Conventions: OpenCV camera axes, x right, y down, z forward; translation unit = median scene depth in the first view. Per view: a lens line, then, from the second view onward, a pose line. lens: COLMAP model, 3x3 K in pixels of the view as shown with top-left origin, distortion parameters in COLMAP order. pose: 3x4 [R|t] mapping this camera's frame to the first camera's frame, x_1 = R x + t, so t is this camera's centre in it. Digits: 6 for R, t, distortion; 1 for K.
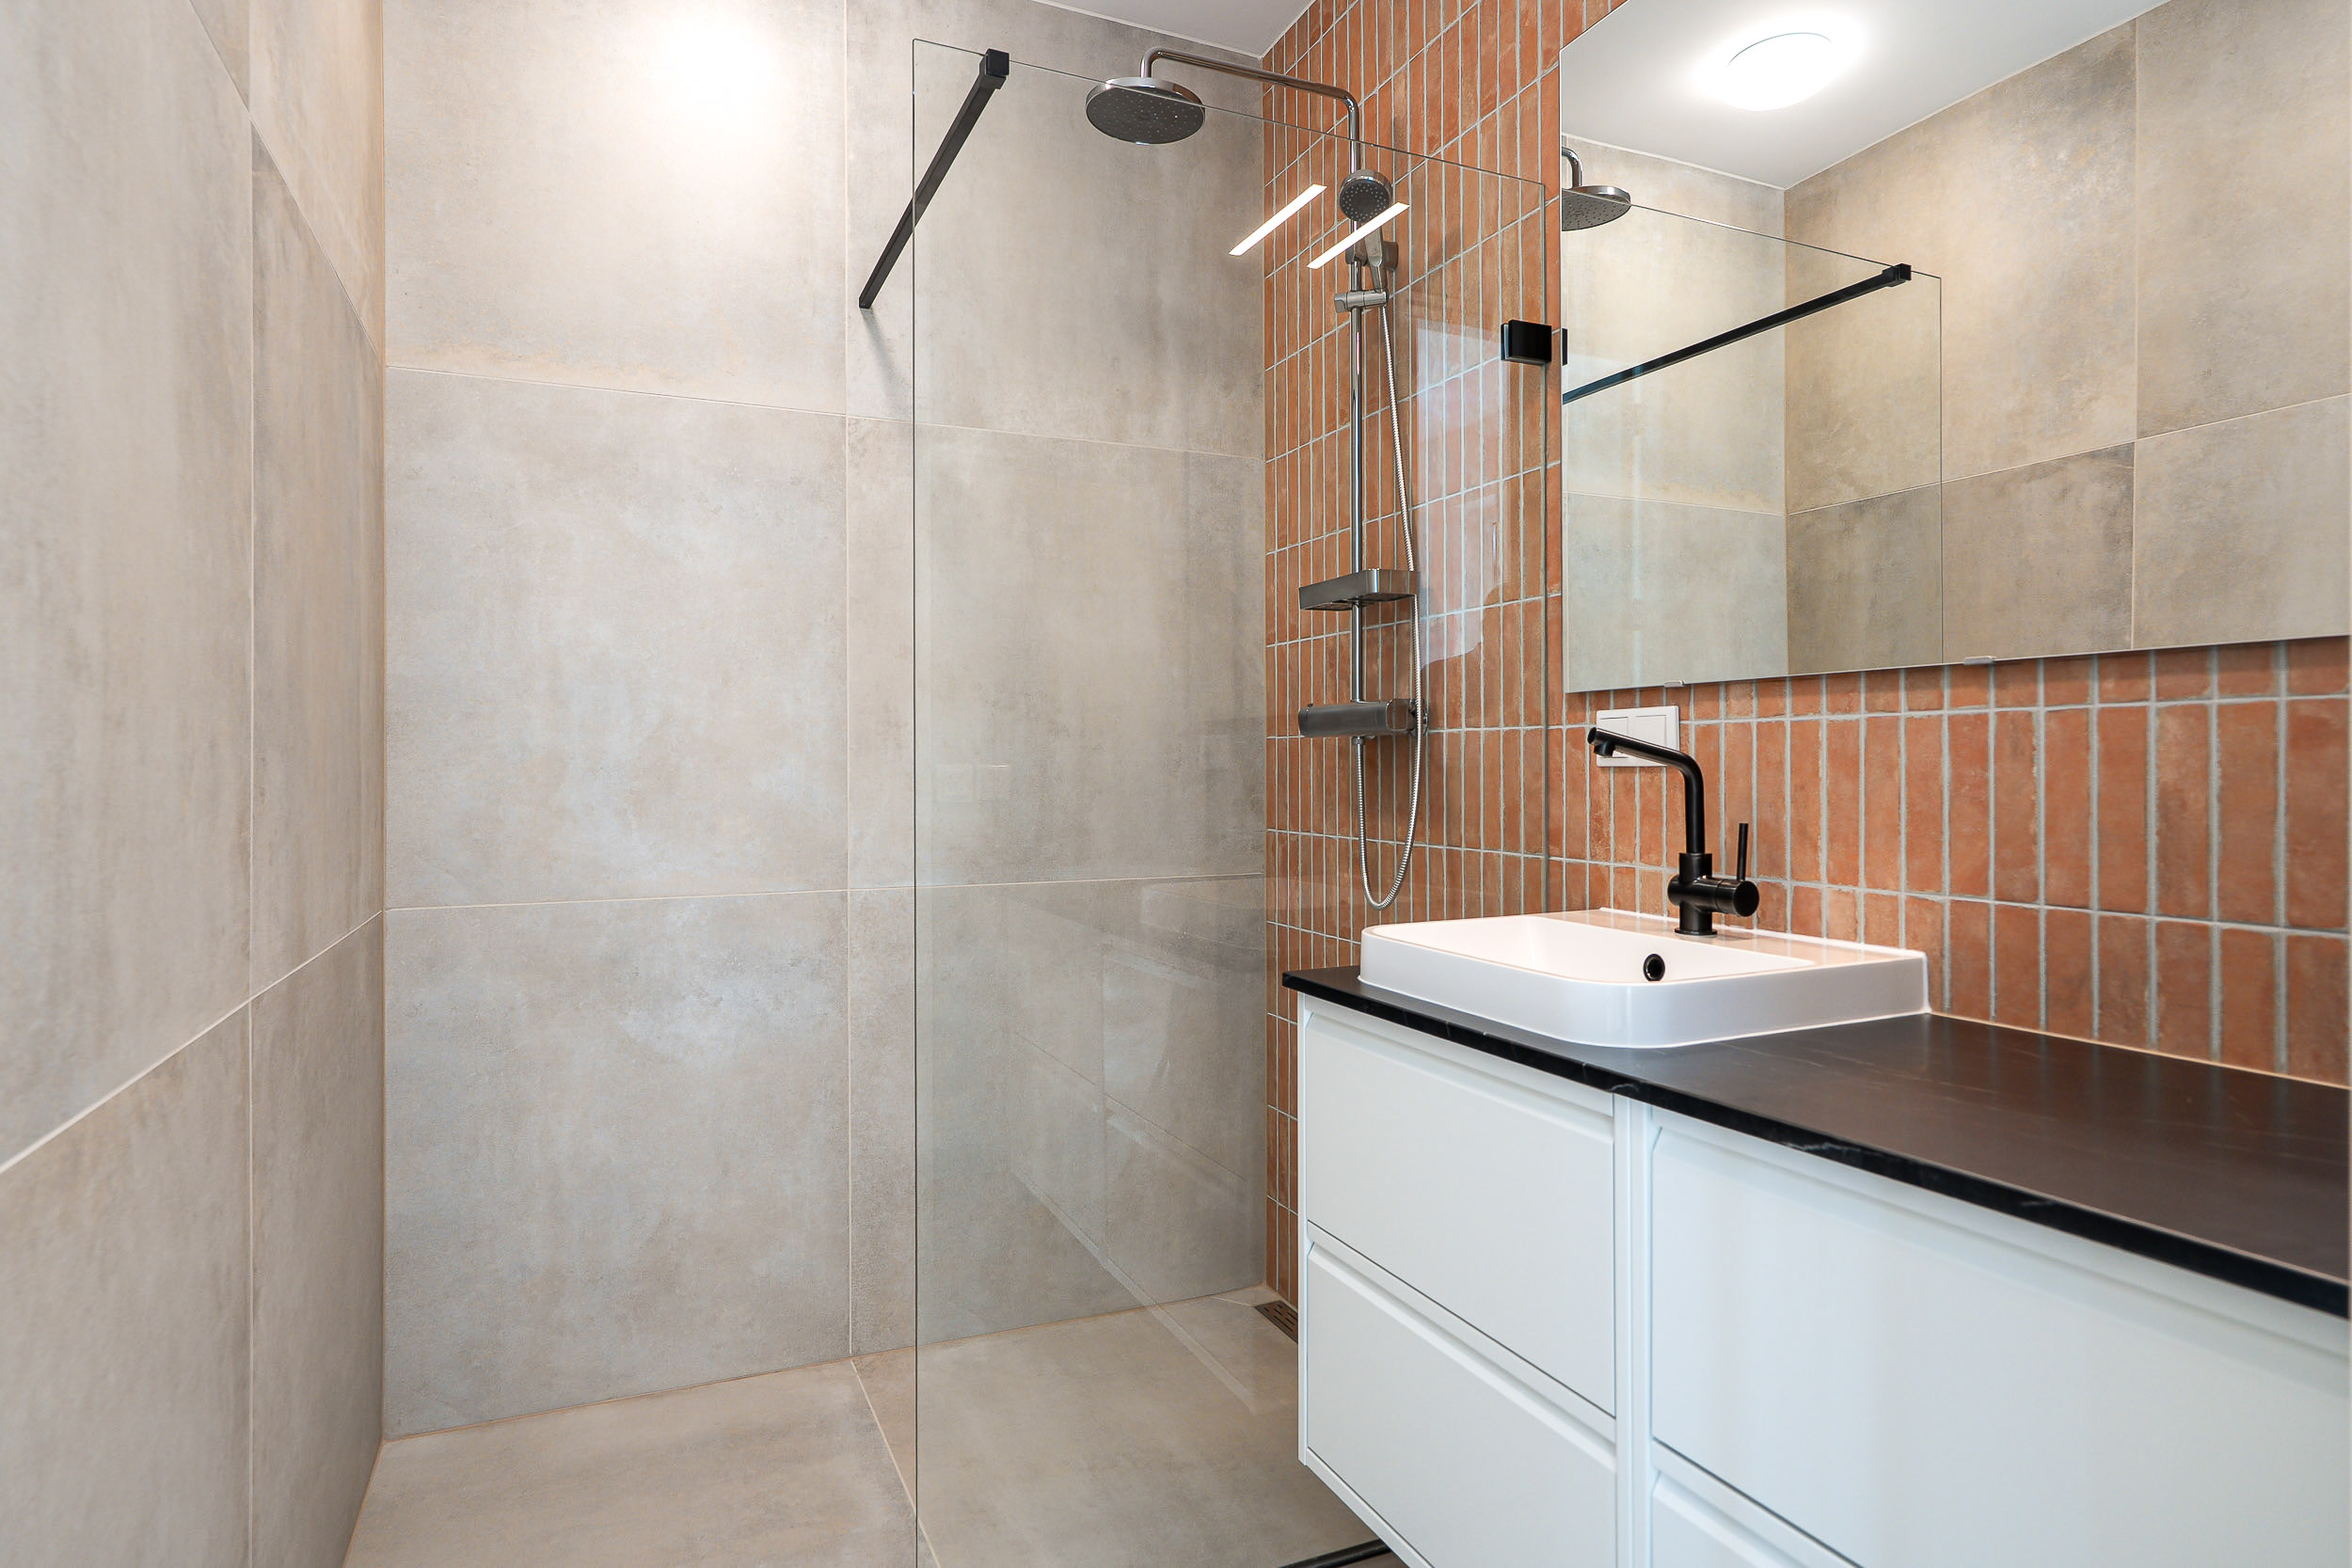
lens RADIAL K [[1277.0, 0, 1167.3], [0, 1277.0, 776.9], [0, 0, 1]] dist [0.000428, 0.000326]
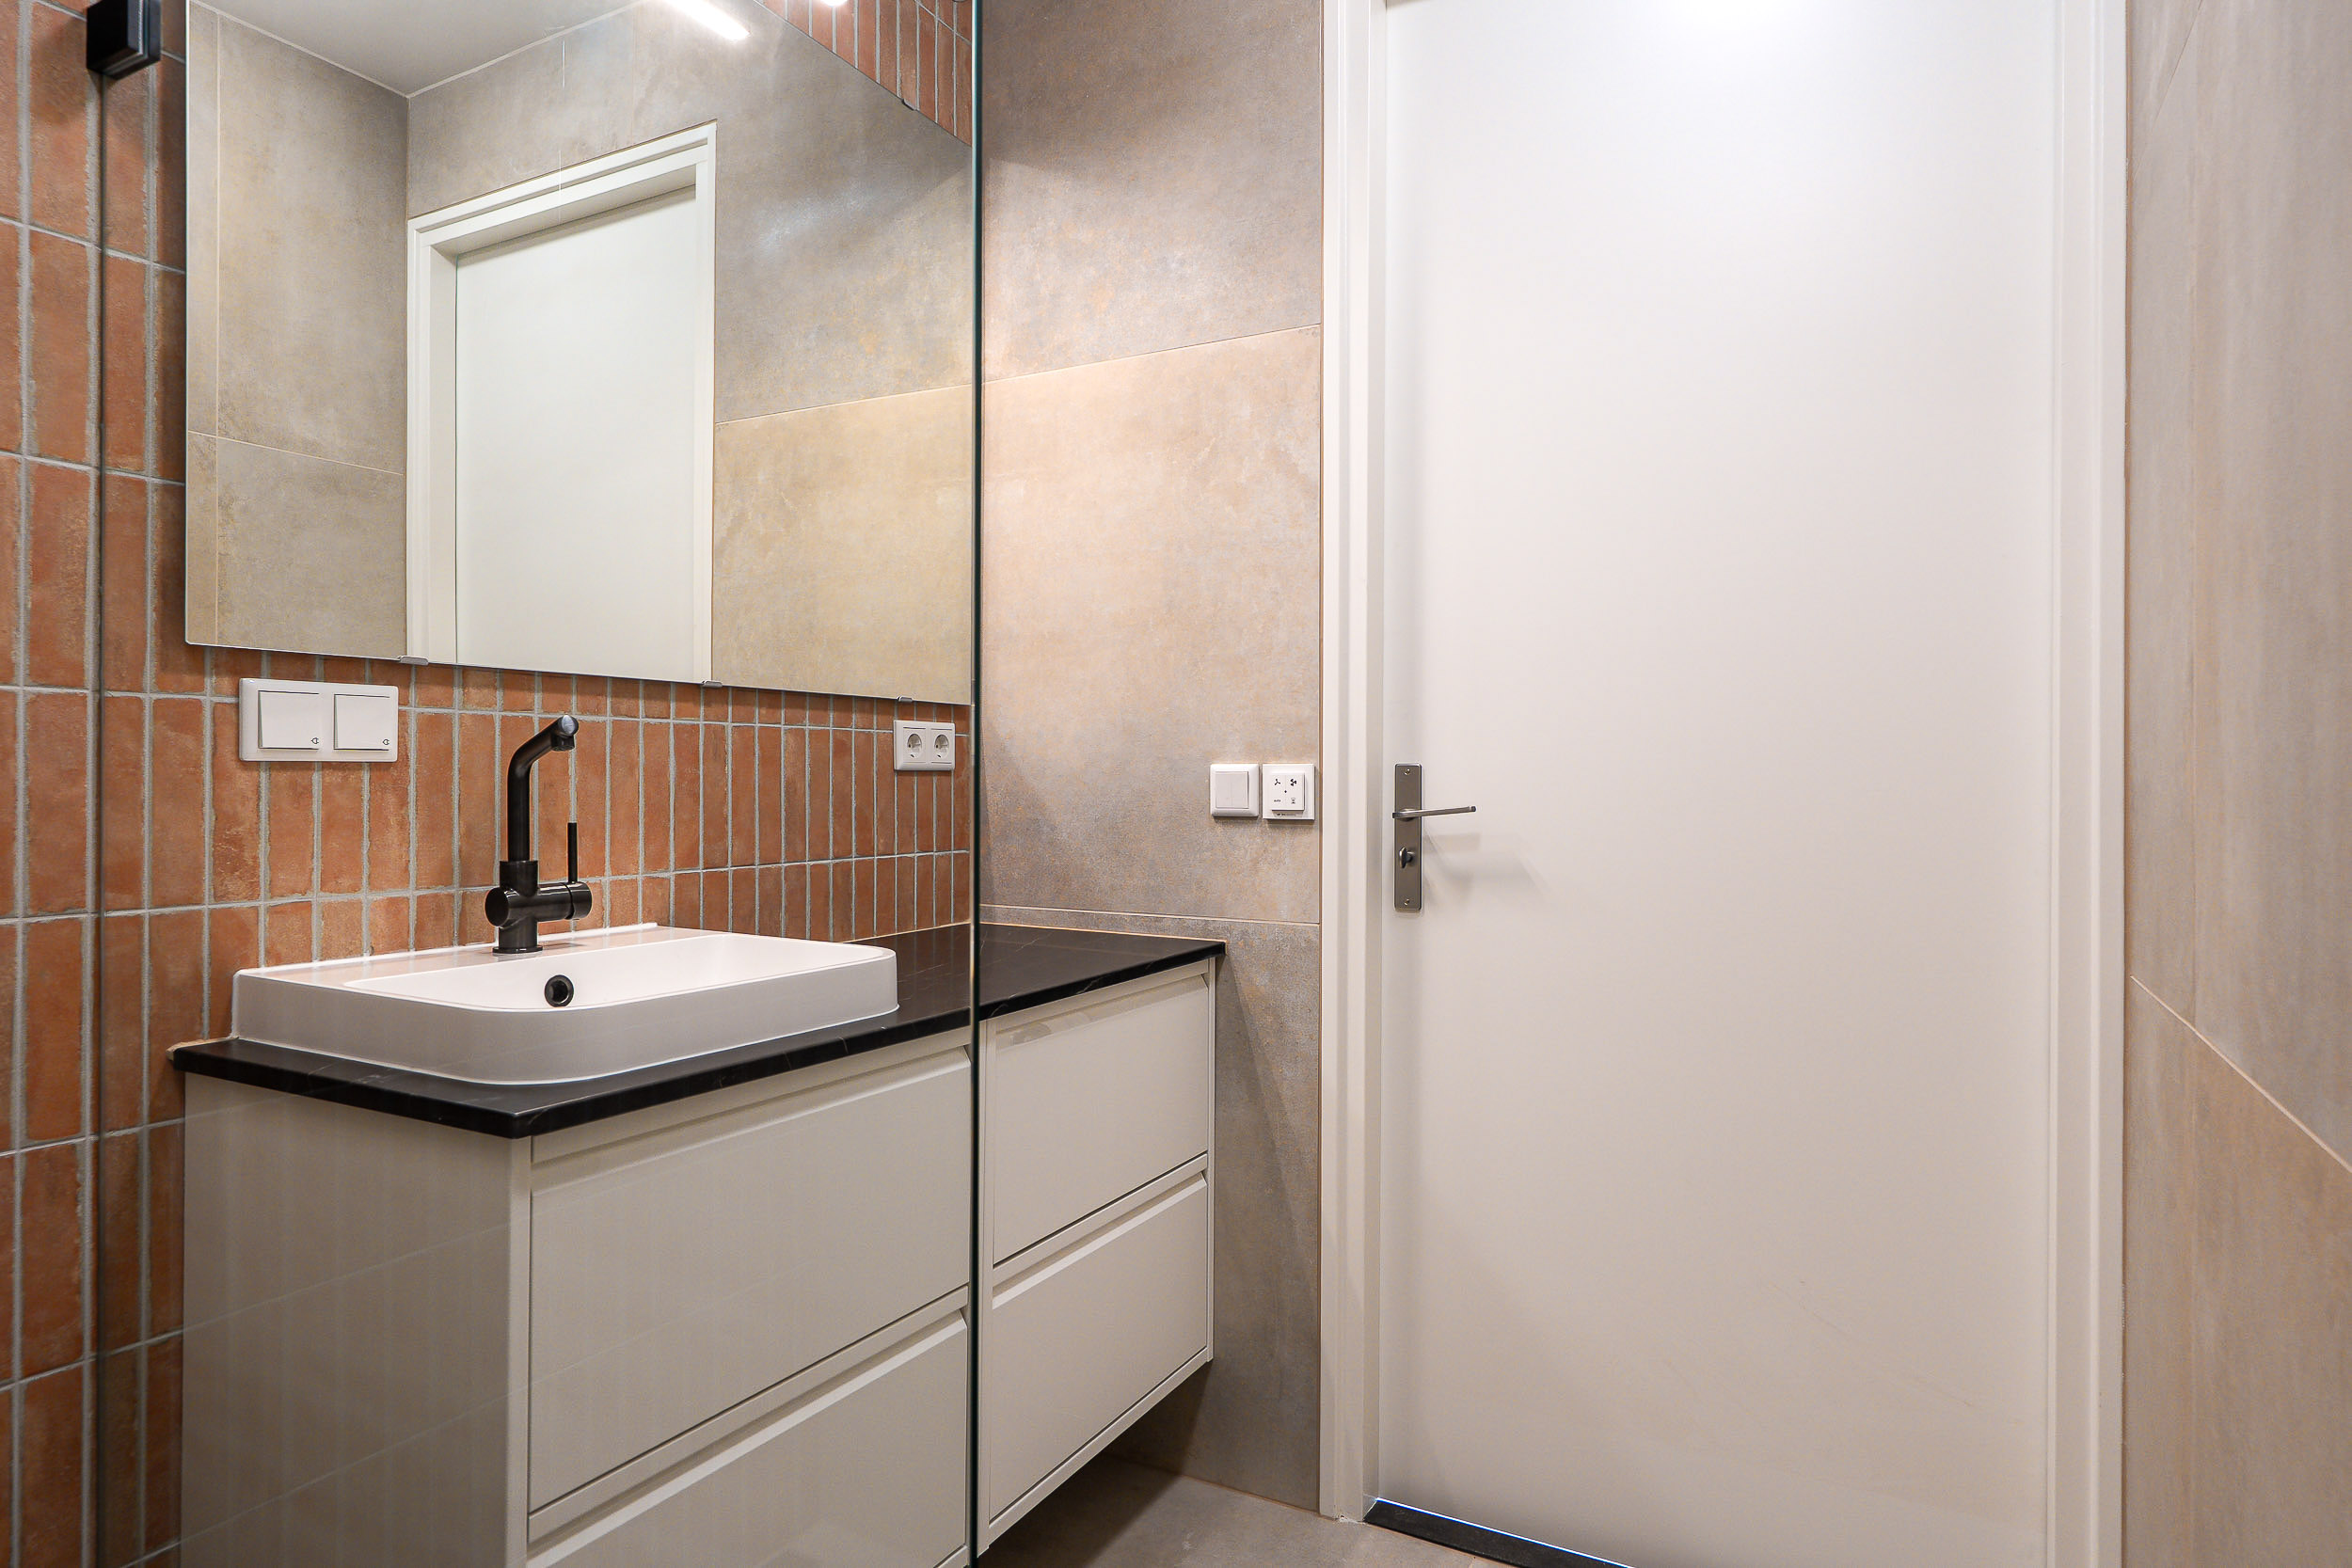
lens RADIAL K [[1340.0, 0, 1172.2], [0, 1340.0, 771.4], [0, 0, 1]] dist [-0.004884, -0.000414]
pose [[-0.603971, 0.003382, 0.796999, -0.675290], [0.005332, 0.999986, -0.000203, 0.000150], [-0.796989, 0.004127, -0.603980, 1.348284]]
